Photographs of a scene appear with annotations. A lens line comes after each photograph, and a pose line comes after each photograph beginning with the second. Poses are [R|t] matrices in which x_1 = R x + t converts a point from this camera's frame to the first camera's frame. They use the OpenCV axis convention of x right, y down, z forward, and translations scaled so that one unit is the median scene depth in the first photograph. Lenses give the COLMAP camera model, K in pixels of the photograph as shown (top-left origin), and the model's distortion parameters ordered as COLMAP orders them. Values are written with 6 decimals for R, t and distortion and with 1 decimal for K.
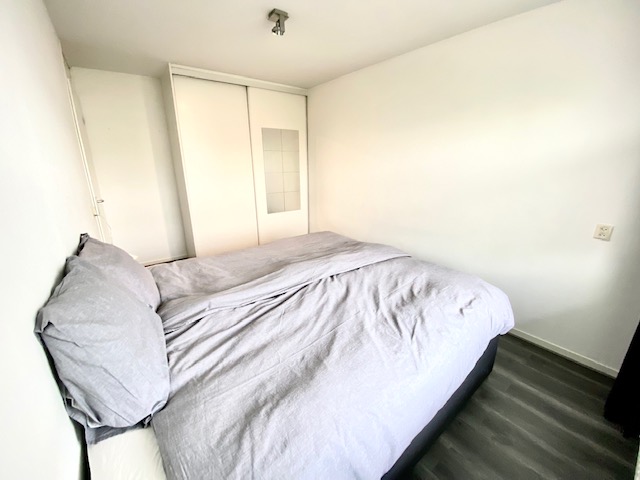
lens RADIAL K [[256.9, 0, 321.4], [0, 256.9, 238.8], [0, 0, 1]] dist [0.004442, -0.012588]
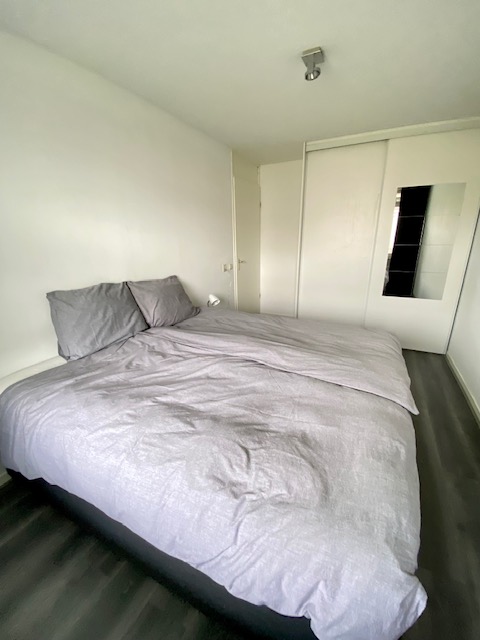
lens RADIAL K [[256.9, 0, 241.9], [0, 256.9, 318.5], [0, 0, 1]] dist [0.004442, -0.012588]
pose [[0.393198, 0.282378, -0.875019, 0.528964], [-0.251485, 0.948412, 0.193056, -0.109887], [0.884393, 0.144145, 0.443927, 0.386972]]
